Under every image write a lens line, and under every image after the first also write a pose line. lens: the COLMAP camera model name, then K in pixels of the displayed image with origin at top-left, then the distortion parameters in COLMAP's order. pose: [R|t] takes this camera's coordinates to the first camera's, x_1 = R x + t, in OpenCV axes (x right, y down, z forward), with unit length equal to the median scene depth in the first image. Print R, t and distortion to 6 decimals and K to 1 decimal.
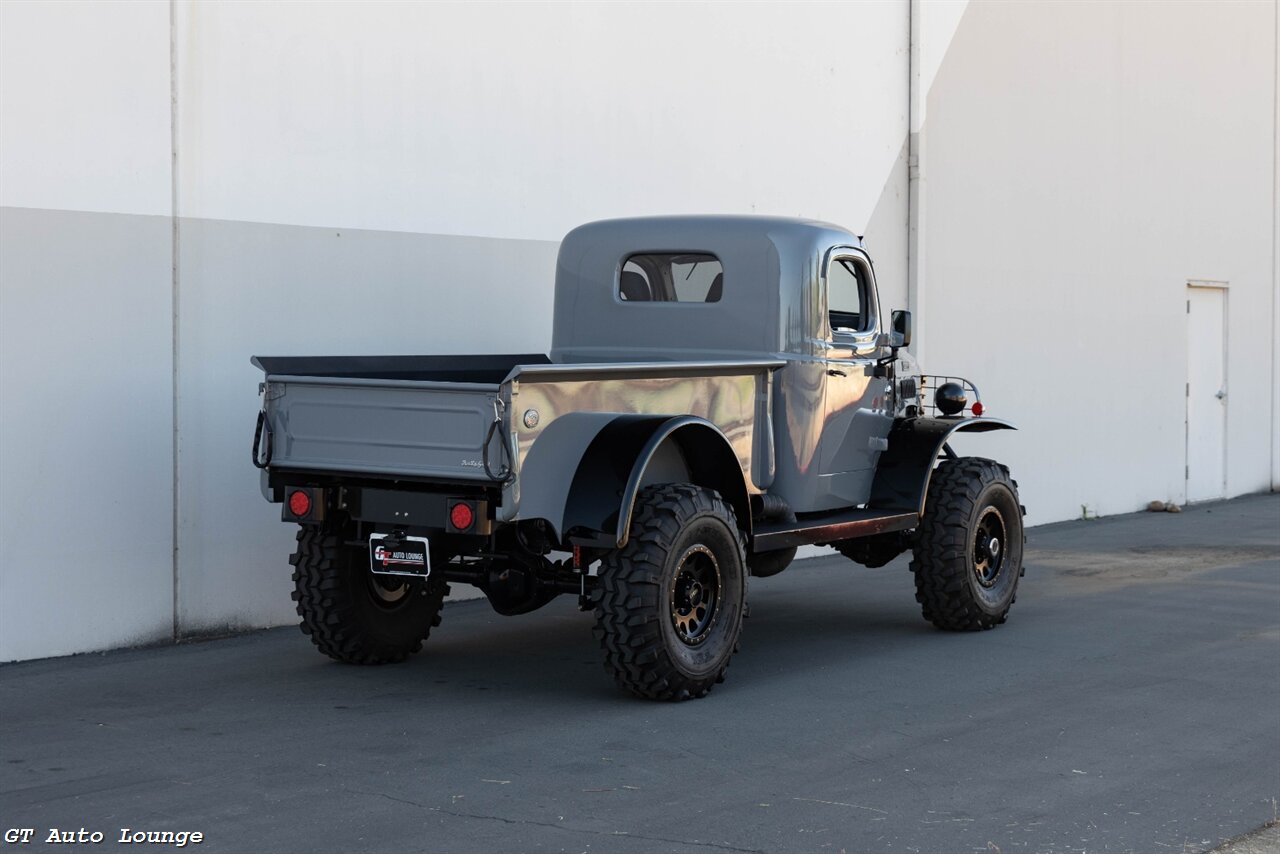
lens RADIAL K [[2348.6, 0, 644.2], [0, 2348.6, 388.5], [0, 0, 1]] dist [0.008993, 0.019811]
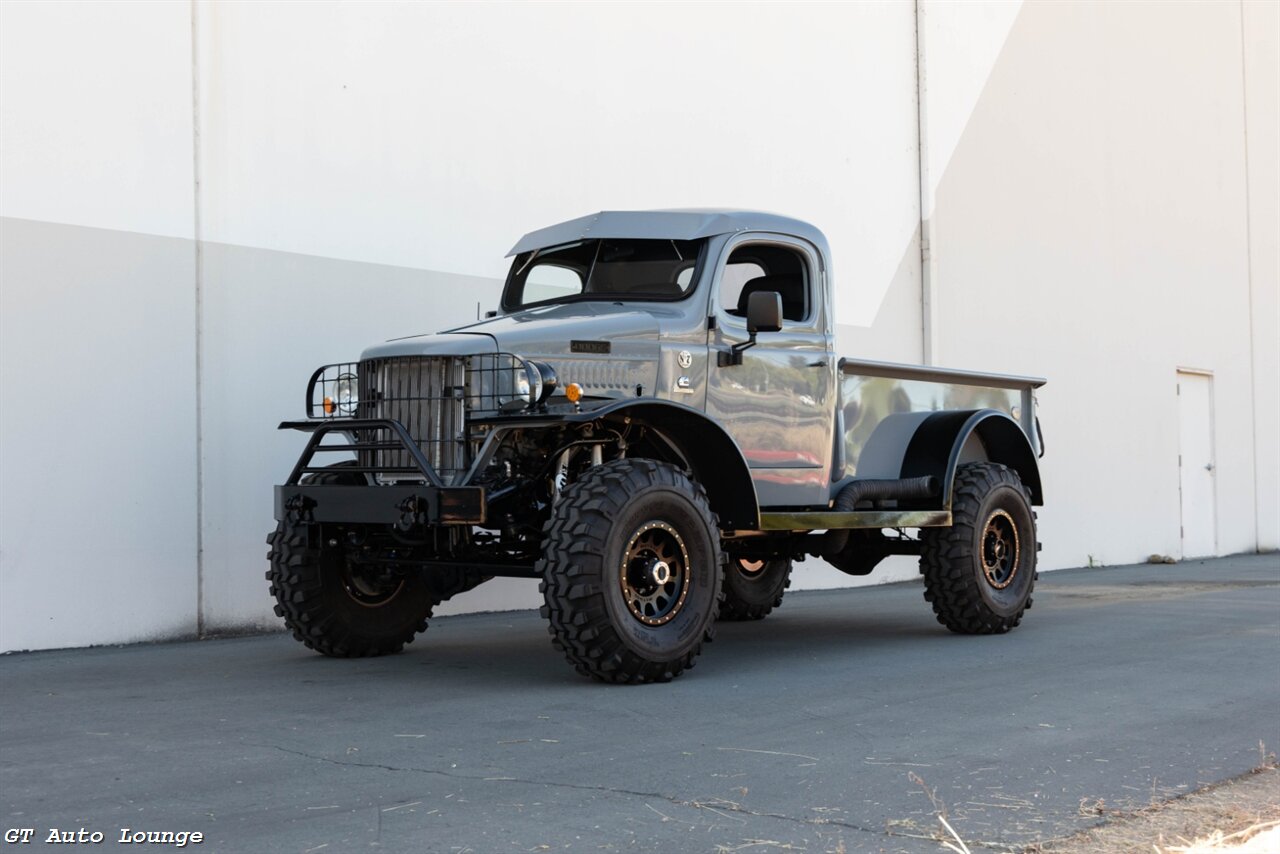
lens RADIAL K [[1779.8, 0, 635.1], [0, 1779.8, 430.7], [0, 0, 1]] dist [0.007325, -0.009768]
pose [[0.997047, -0.020609, -0.073974, 0.052387], [0.016593, 0.998376, -0.054493, 0.055704], [0.074977, 0.053105, 0.995770, 0.190797]]
